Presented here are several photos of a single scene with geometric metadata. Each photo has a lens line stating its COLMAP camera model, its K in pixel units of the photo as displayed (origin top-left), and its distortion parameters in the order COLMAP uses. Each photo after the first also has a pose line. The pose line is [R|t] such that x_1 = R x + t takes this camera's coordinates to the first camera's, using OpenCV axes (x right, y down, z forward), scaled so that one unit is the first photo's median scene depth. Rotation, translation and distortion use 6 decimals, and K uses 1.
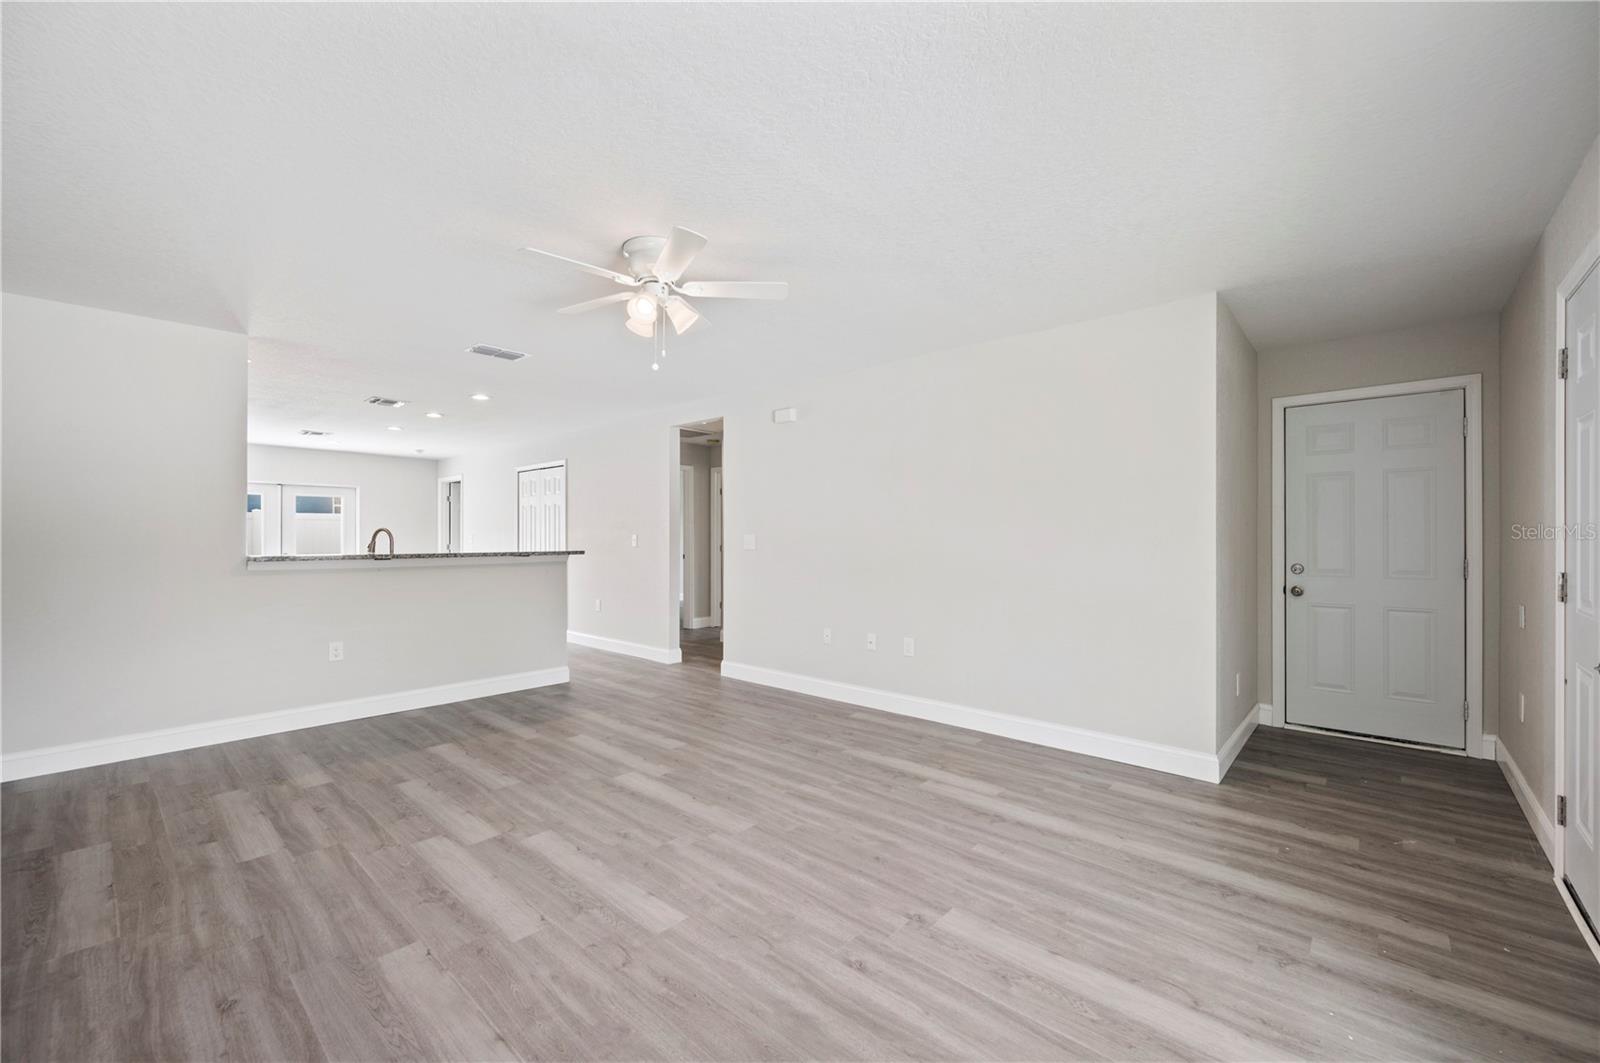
lens RADIAL K [[654.7, 0, 803.3], [0, 654.7, 534.3], [0, 0, 1]] dist [-0.001302, -0.000185]
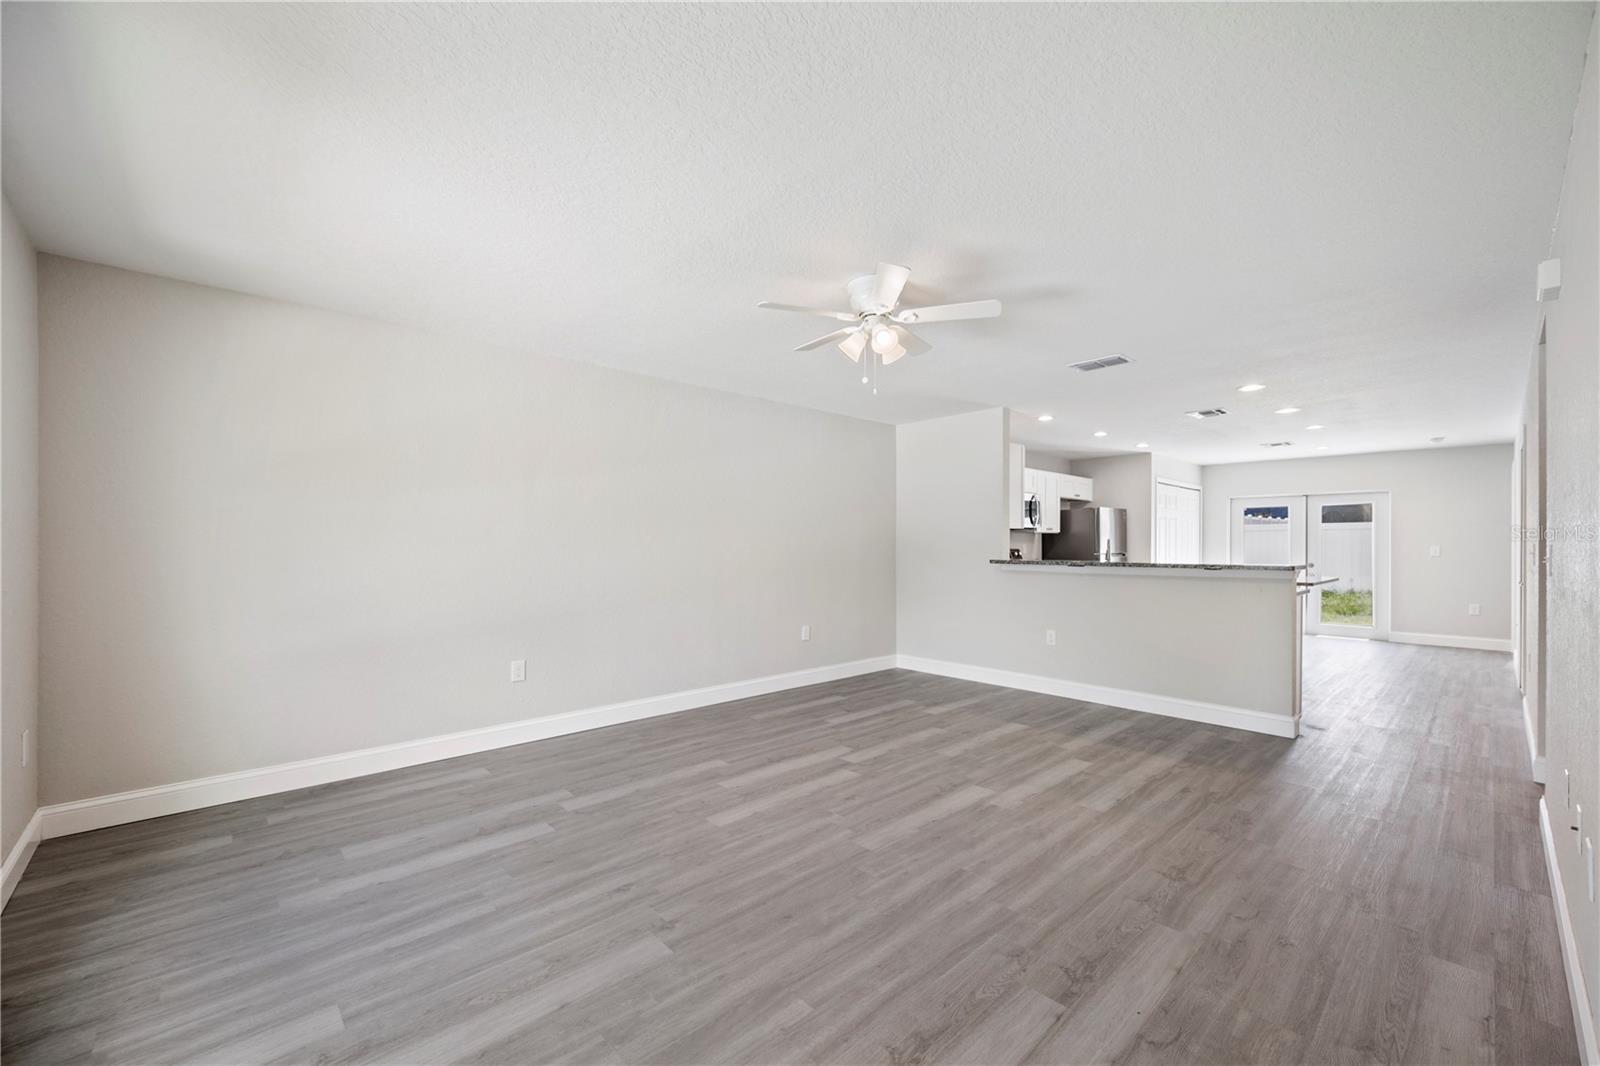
lens RADIAL K [[640.3, 0, 798.3], [0, 640.3, 539.2], [0, 0, 1]] dist [0.001092, 0.000160]
pose [[-0.096925, -0.007832, -0.995261, 0.784901], [0.001415, 0.999967, -0.008007, -0.001754], [0.995291, -0.002184, -0.096910, 0.890958]]
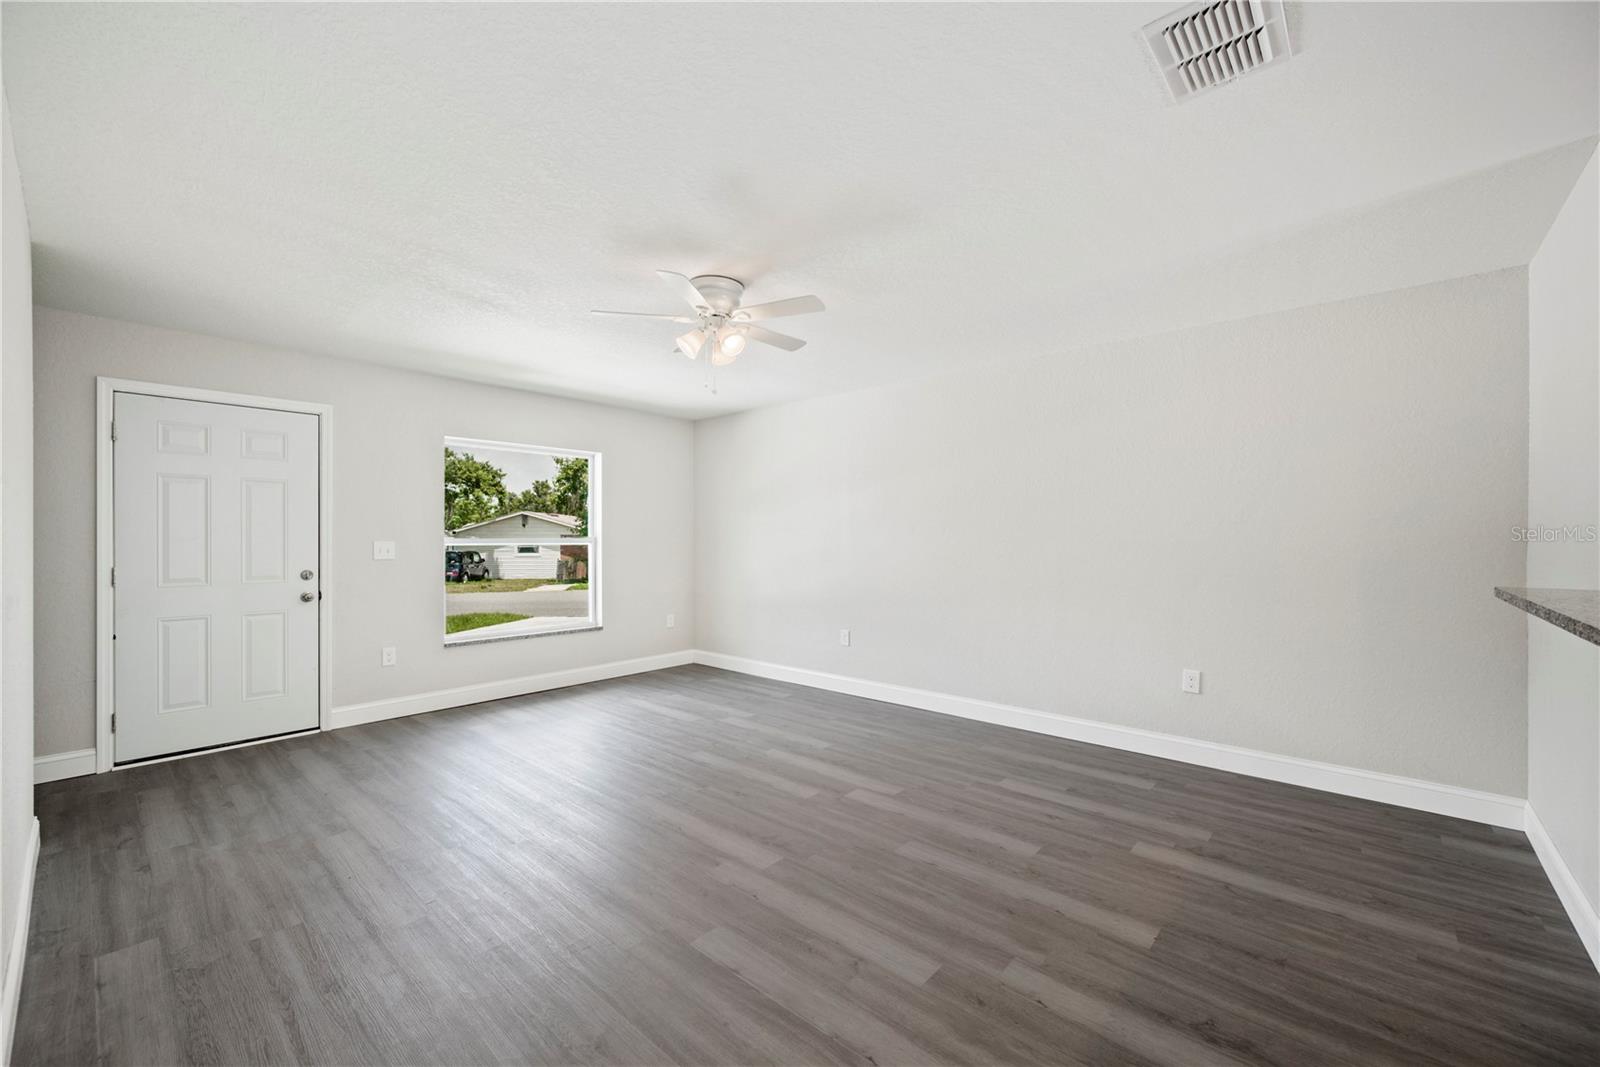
lens RADIAL K [[640.3, 0, 798.3], [0, 640.3, 539.7], [0, 0, 1]] dist [0.001092, 0.000160]
pose [[-0.999964, 0.000207, -0.008521, -0.325459], [0.000194, 0.999999, 0.001550, -0.007041], [0.008521, 0.001548, -0.999962, 1.899729]]
